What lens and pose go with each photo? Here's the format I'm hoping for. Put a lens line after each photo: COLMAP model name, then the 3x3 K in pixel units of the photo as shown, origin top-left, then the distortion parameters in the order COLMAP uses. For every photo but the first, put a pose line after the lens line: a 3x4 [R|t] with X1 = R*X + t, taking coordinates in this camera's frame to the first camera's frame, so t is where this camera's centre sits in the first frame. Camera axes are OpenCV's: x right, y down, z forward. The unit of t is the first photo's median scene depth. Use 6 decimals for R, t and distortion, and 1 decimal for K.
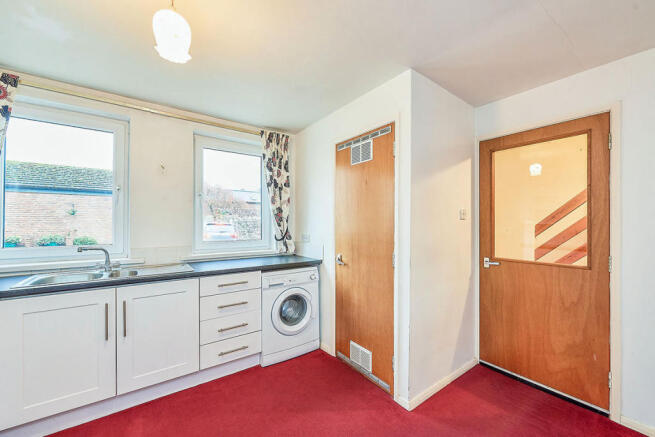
lens RADIAL K [[262.1, 0, 329.0], [0, 262.1, 221.4], [0, 0, 1]] dist [-0.001290, -0.000345]
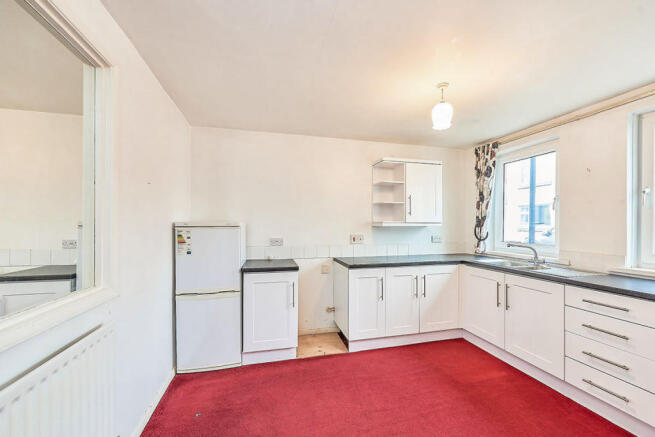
lens RADIAL K [[262.1, 0, 329.0], [0, 262.1, 221.4], [0, 0, 1]] dist [-0.001290, -0.000345]
pose [[-0.383960, -0.018326, -0.923168, 0.638832], [0.000299, 0.999801, -0.019971, 0.000949], [0.923350, -0.007944, -0.383878, 0.496625]]
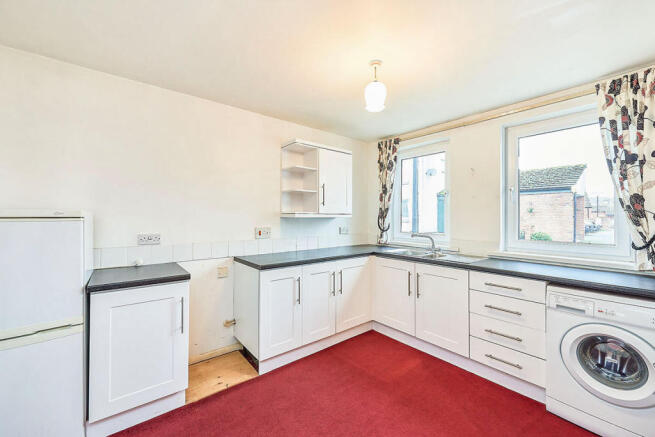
lens RADIAL K [[266.7, 0, 334.0], [0, 266.7, 213.7], [0, 0, 1]] dist [-0.000917, -0.000588]
pose [[0.050932, -0.017098, -0.998556, 0.489037], [-0.000136, 0.999853, -0.017127, 0.002327], [0.998702, 0.001008, 0.050922, 0.344654]]
